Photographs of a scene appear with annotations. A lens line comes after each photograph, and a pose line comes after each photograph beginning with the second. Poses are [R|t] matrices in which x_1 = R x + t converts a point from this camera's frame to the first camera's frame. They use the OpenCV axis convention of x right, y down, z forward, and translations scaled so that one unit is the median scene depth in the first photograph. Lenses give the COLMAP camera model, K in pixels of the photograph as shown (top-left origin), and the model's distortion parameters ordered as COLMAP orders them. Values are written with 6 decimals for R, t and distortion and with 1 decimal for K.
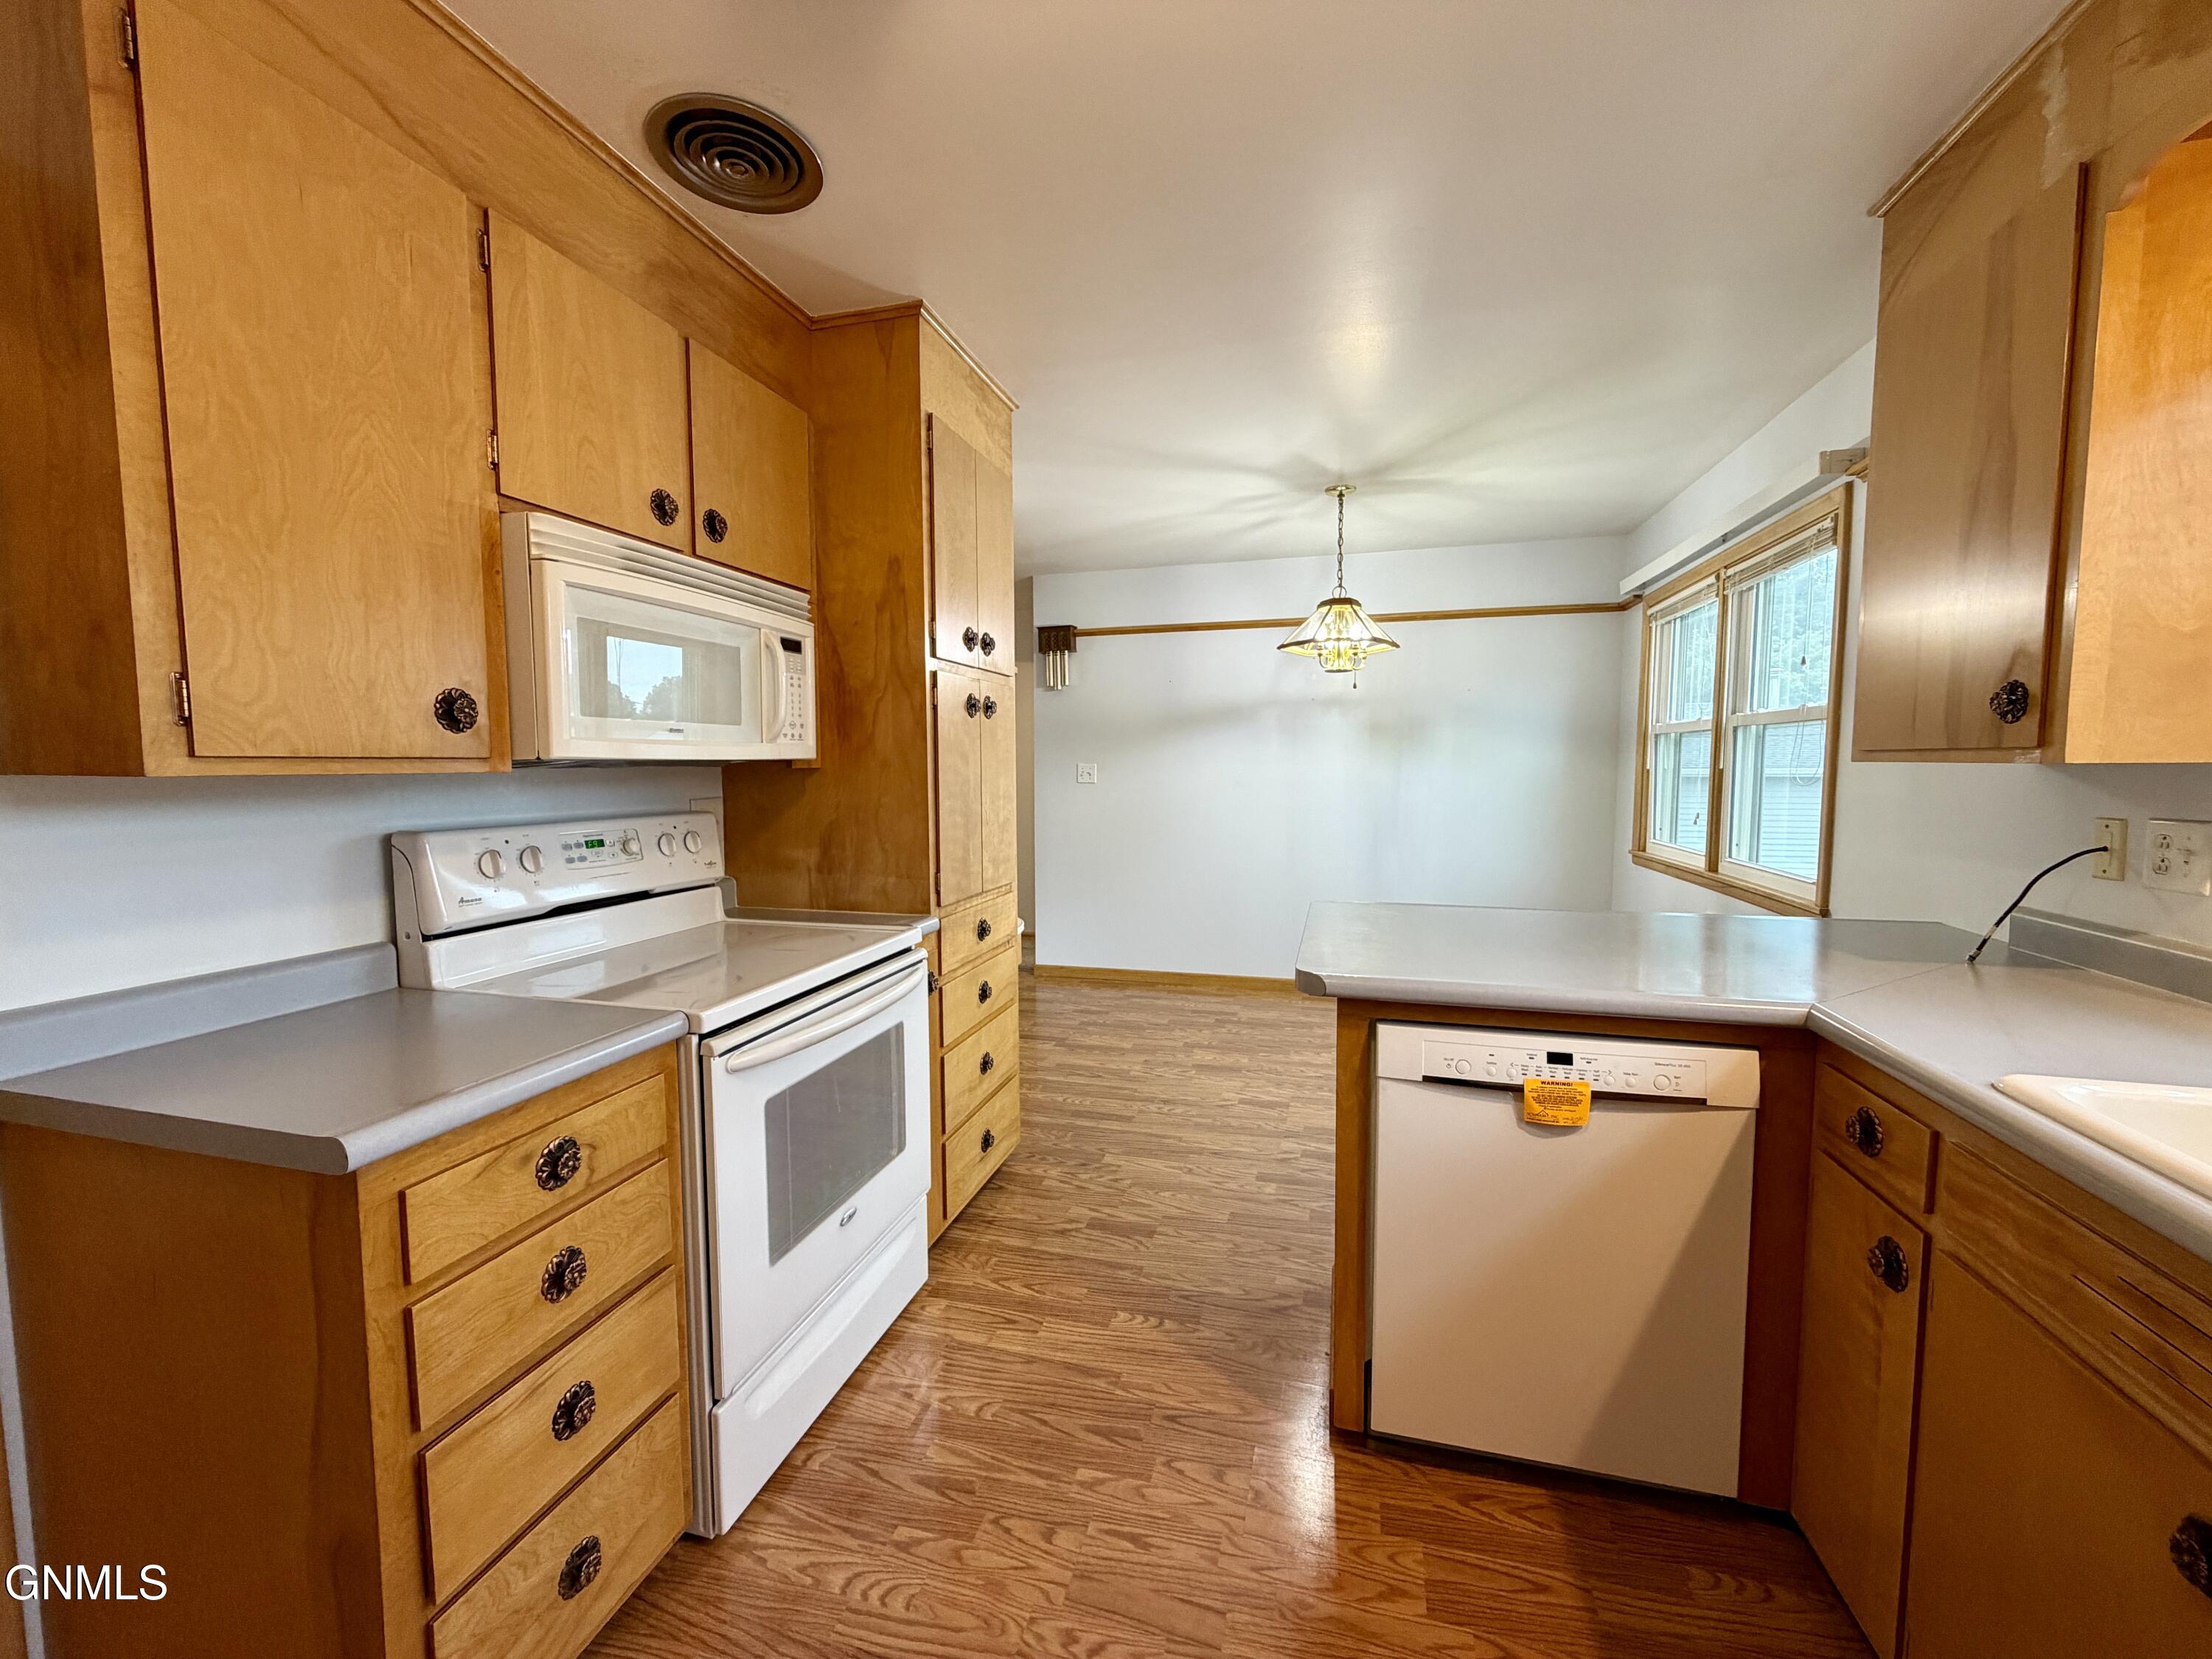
lens RADIAL K [[879.9, 0, 1100.2], [0, 879.9, 831.4], [0, 0, 1]] dist [0.000390, -0.000174]
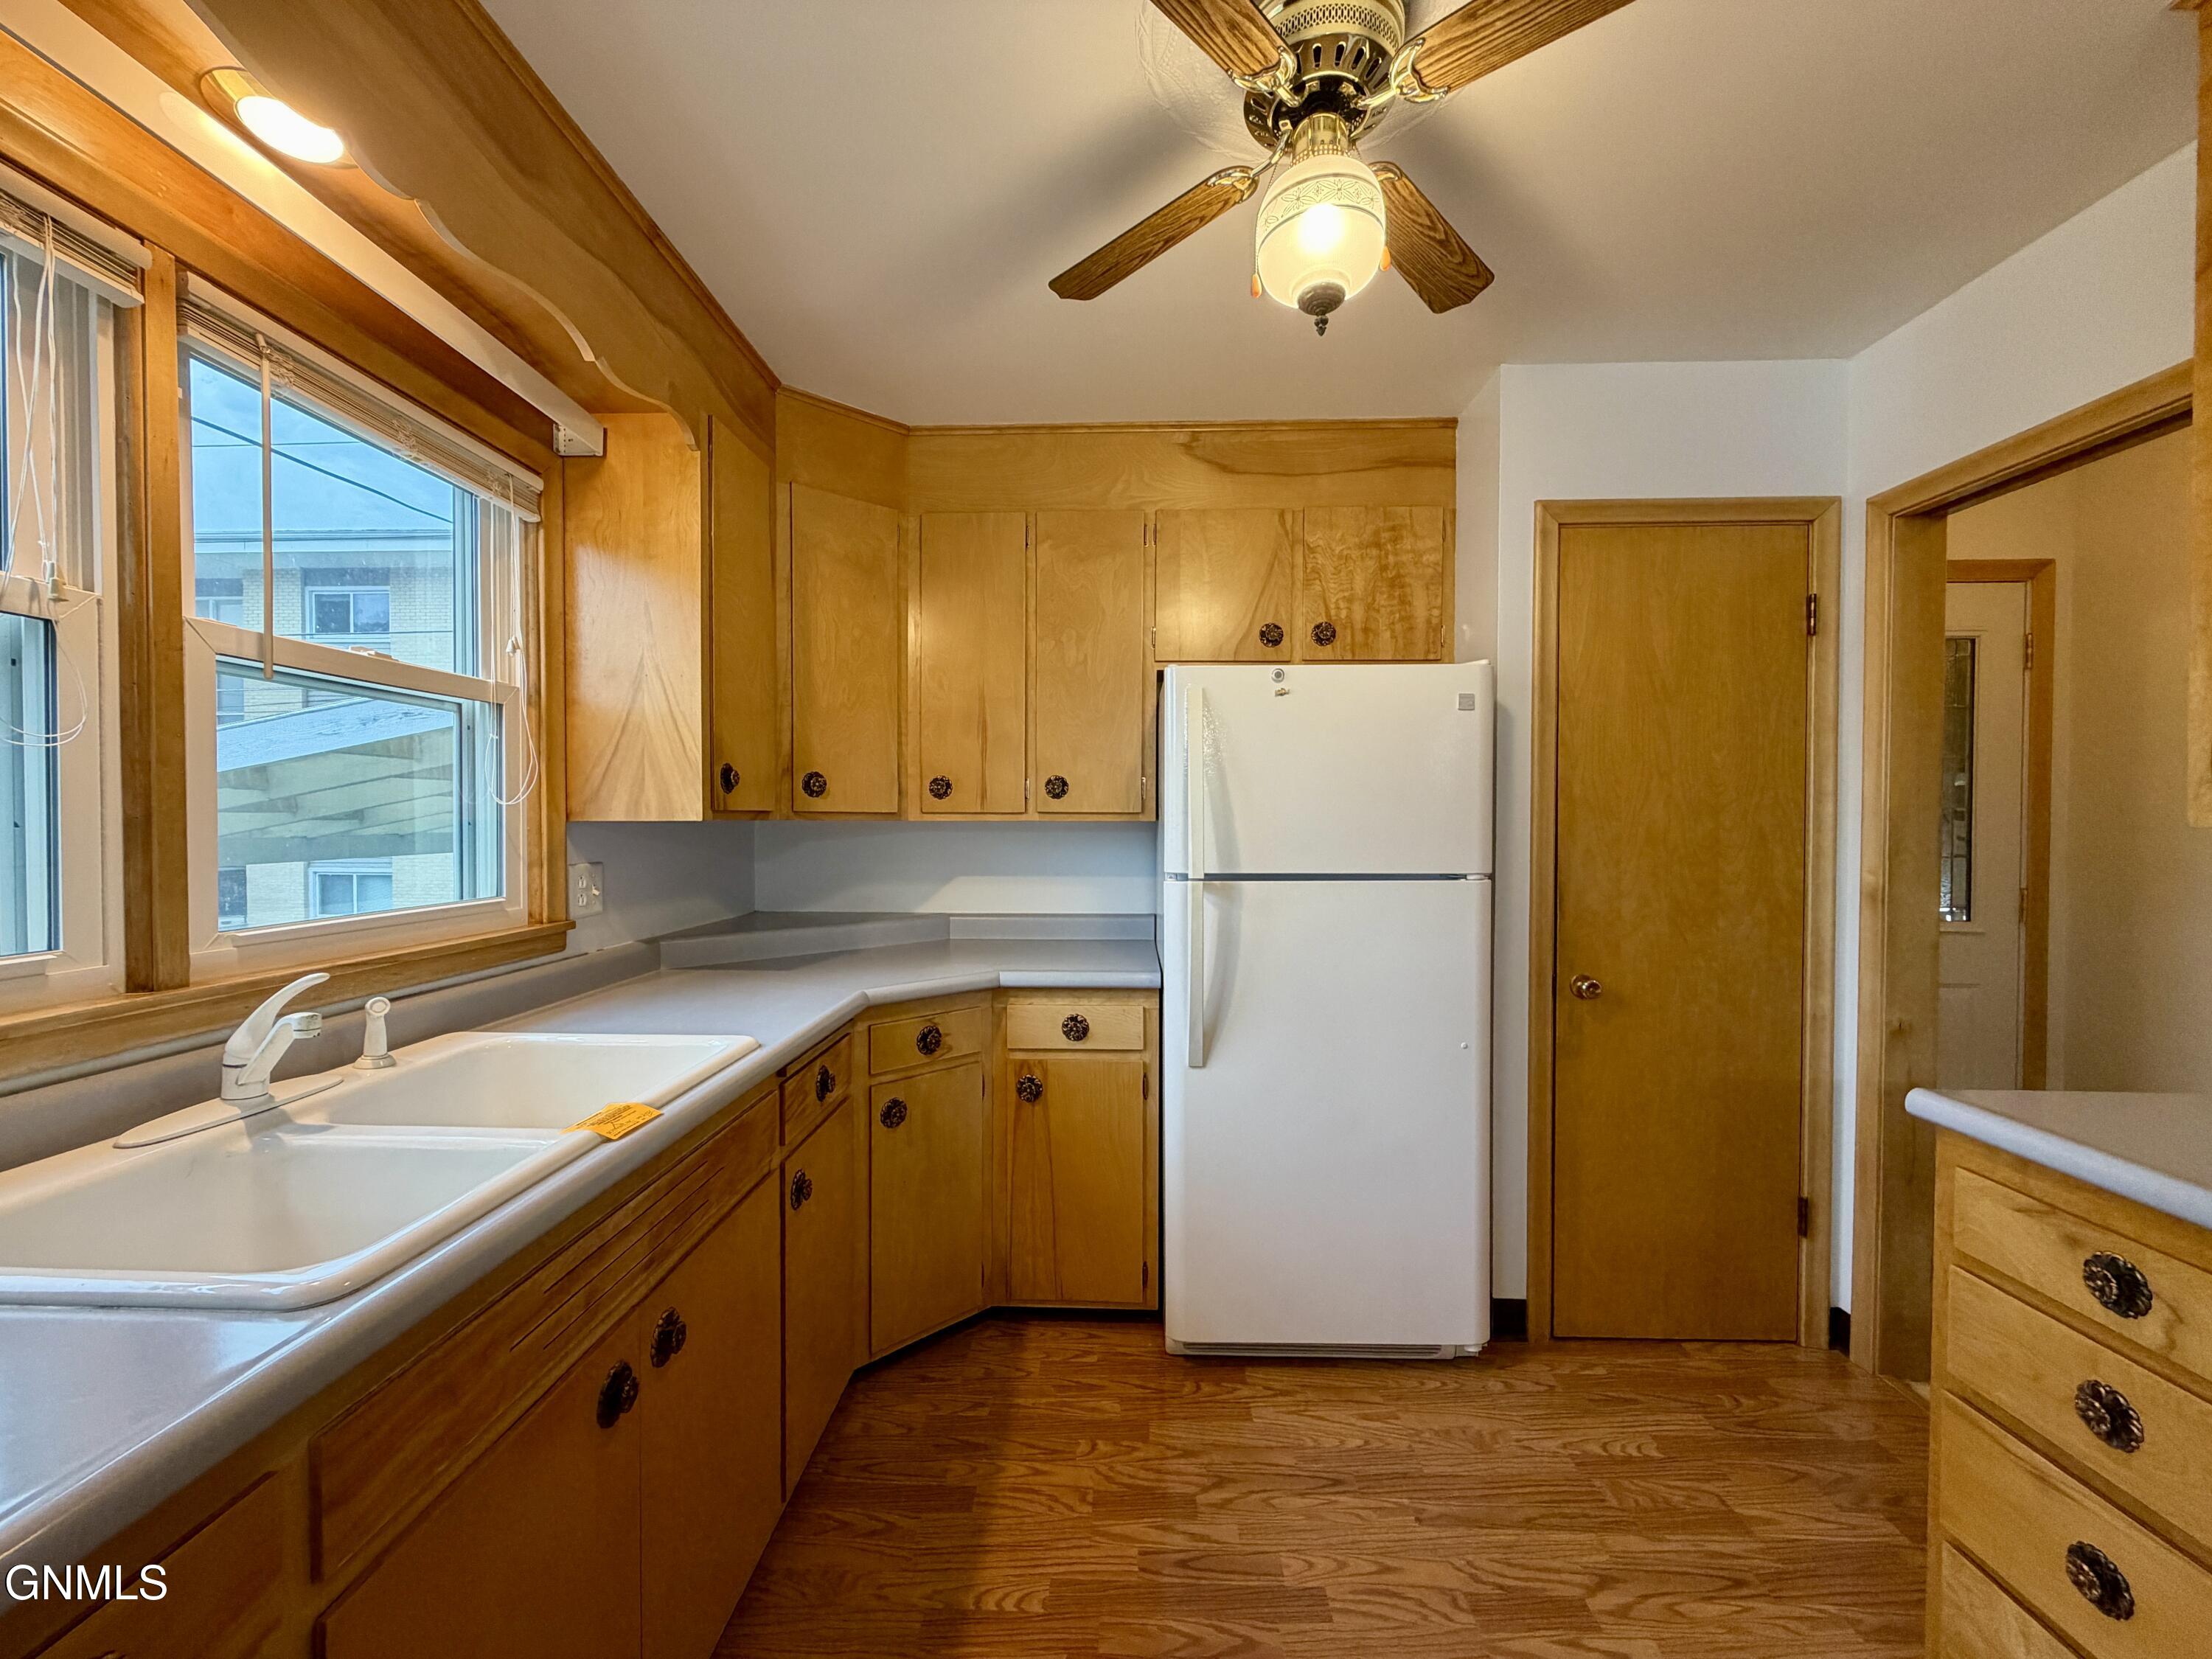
lens RADIAL K [[879.9, 0, 1097.7], [0, 879.9, 834.1], [0, 0, 1]] dist [0.000390, -0.000174]
pose [[-0.973843, 0.006377, -0.227134, 0.393769], [-0.015919, 0.995235, 0.096194, -0.090080], [0.226665, 0.097293, -0.969101, 1.146415]]
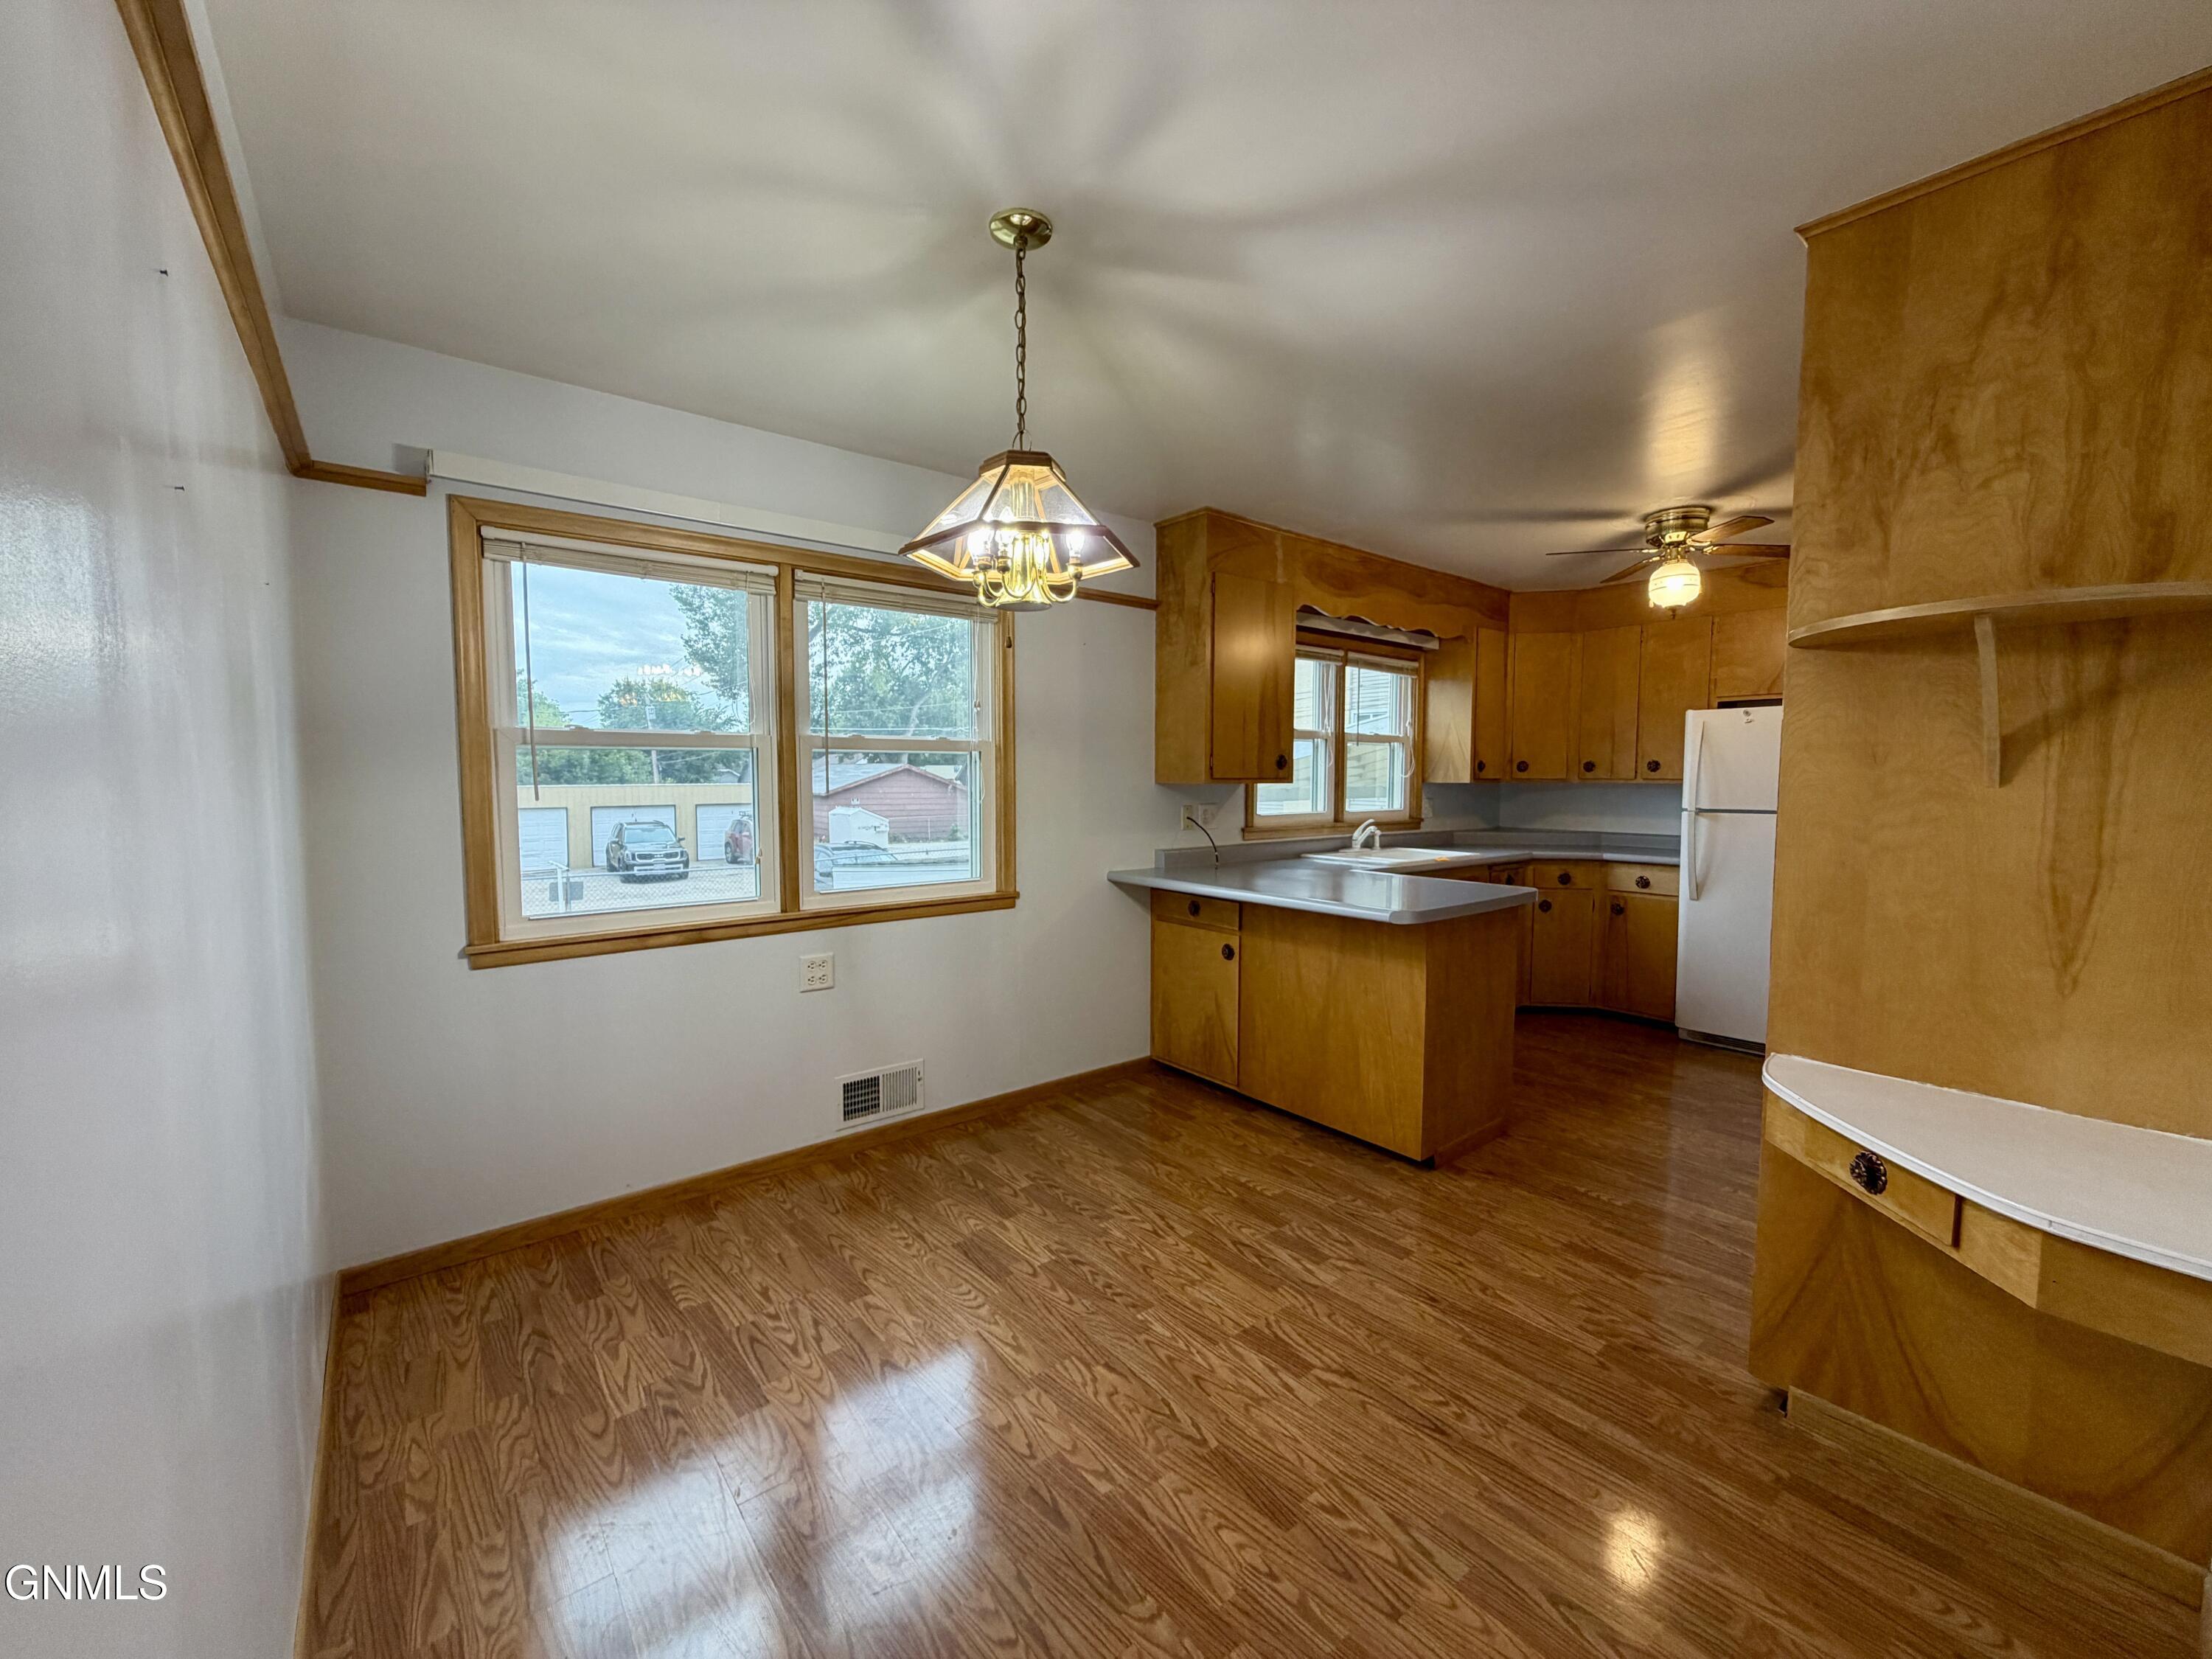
lens RADIAL K [[879.9, 0, 1097.2], [0, 879.9, 831.2], [0, 0, 1]] dist [0.000390, -0.000174]
pose [[-0.811408, -0.034579, 0.583456, -0.119328], [0.047882, 0.990960, 0.125320, -0.272392], [-0.582515, 0.129623, -0.802418, 3.204008]]
